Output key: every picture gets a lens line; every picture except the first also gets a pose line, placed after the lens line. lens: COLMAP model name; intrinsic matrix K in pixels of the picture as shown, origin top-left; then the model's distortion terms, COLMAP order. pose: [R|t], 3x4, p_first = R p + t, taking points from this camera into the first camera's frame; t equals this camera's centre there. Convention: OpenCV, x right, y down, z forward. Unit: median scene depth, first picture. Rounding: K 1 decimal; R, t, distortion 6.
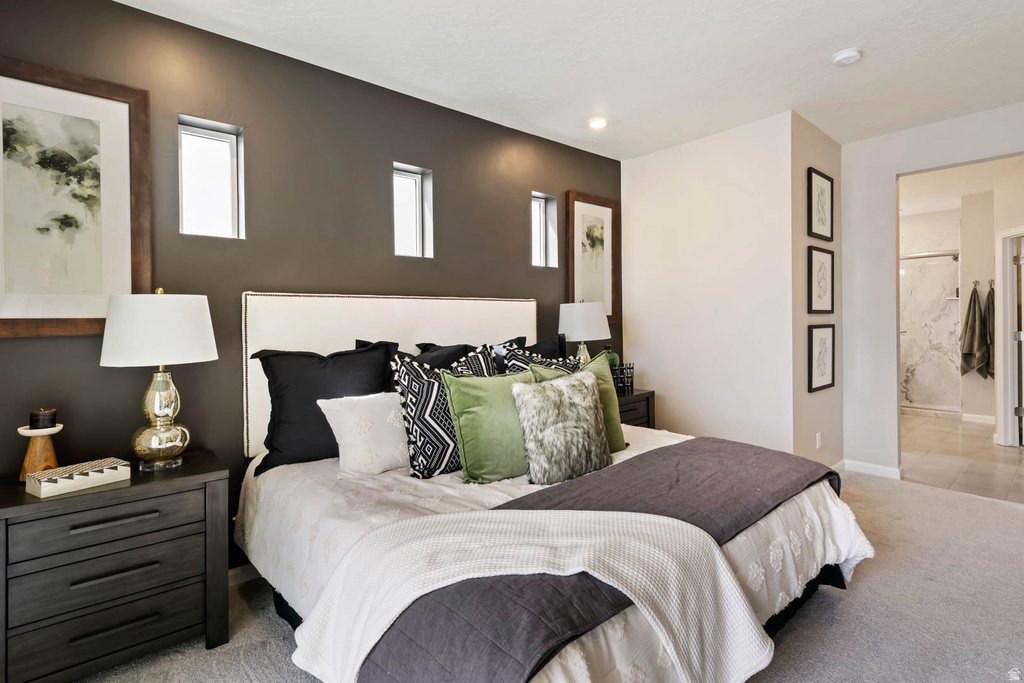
lens RADIAL K [[523.0, 0, 491.4], [0, 523.0, 323.3], [0, 0, 1]] dist [-0.004152, -0.000422]
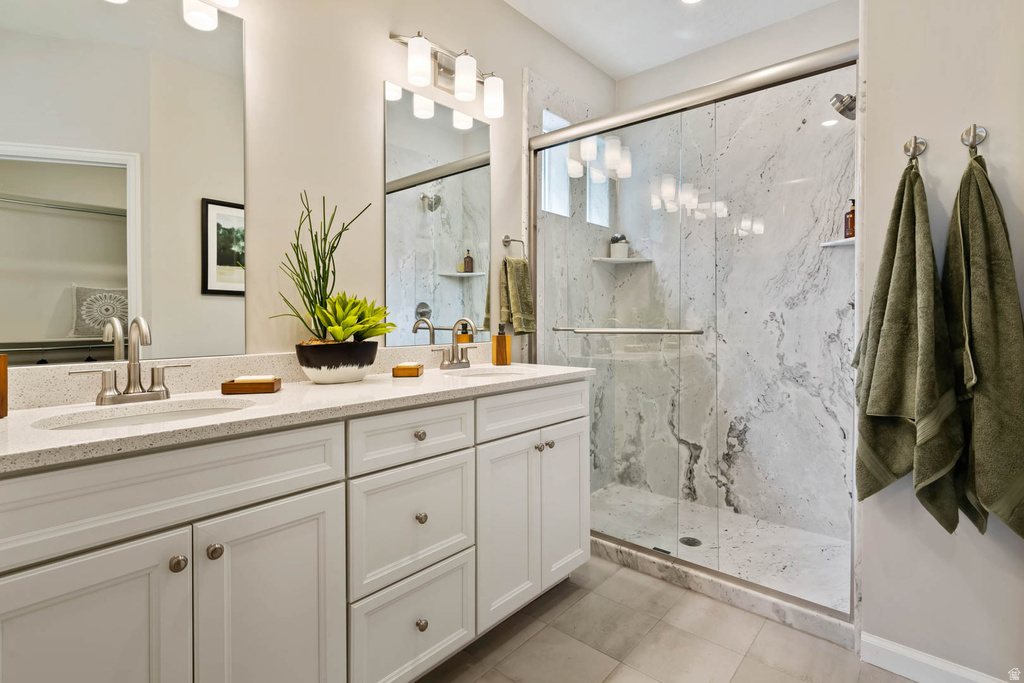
lens RADIAL K [[497.1, 0, 511.7], [0, 497.1, 331.2], [0, 0, 1]] dist [-0.001125, -0.000456]
pose [[0.989909, 0.005674, 0.141594, 0.585972], [-0.007722, 0.999873, 0.013921, 0.010870], [-0.141497, -0.014874, 0.989827, 0.658414]]
